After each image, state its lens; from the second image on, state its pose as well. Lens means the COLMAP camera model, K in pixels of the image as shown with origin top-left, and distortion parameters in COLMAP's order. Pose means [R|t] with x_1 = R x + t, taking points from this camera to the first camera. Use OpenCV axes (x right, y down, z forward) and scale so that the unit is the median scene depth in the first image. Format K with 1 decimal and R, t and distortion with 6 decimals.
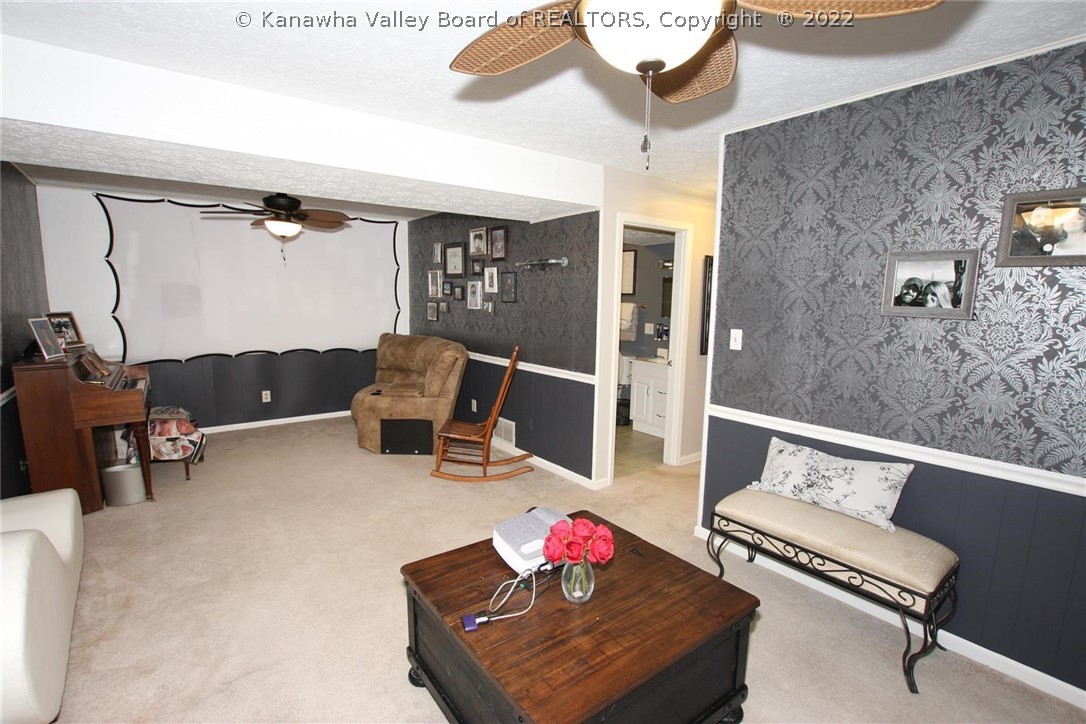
lens RADIAL K [[505.3, 0, 541.5], [0, 505.3, 365.2], [0, 0, 1]] dist [-0.025407, 0.003164]
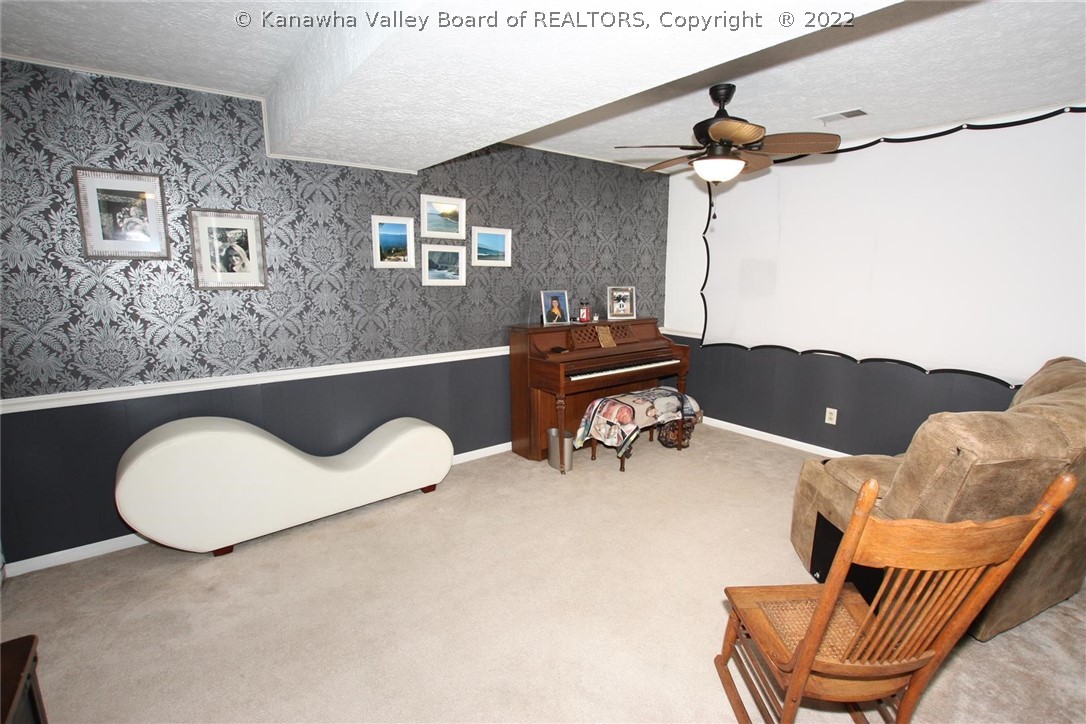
lens RADIAL K [[505.3, 0, 546.8], [0, 505.3, 365.8], [0, 0, 1]] dist [-0.025407, 0.003164]
pose [[0.017449, 0.177150, -0.984029, 0.180891], [-0.135665, 0.975497, 0.173208, -0.105182], [0.990601, 0.130476, 0.041055, 0.783542]]
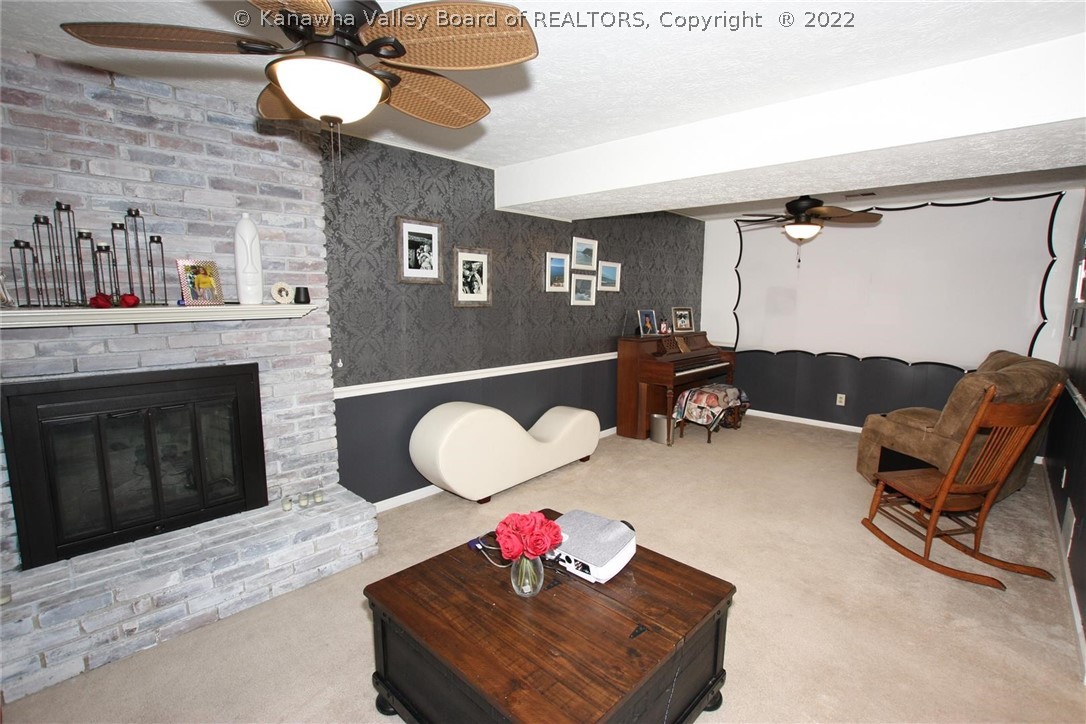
lens RADIAL K [[505.3, 0, 549.5], [0, 505.3, 365.0], [0, 0, 1]] dist [-0.025407, 0.003164]
pose [[0.177291, 0.130076, -0.975525, 0.423874], [-0.139642, 0.984523, 0.105897, -0.041078], [0.974201, 0.117450, 0.192711, 0.336702]]
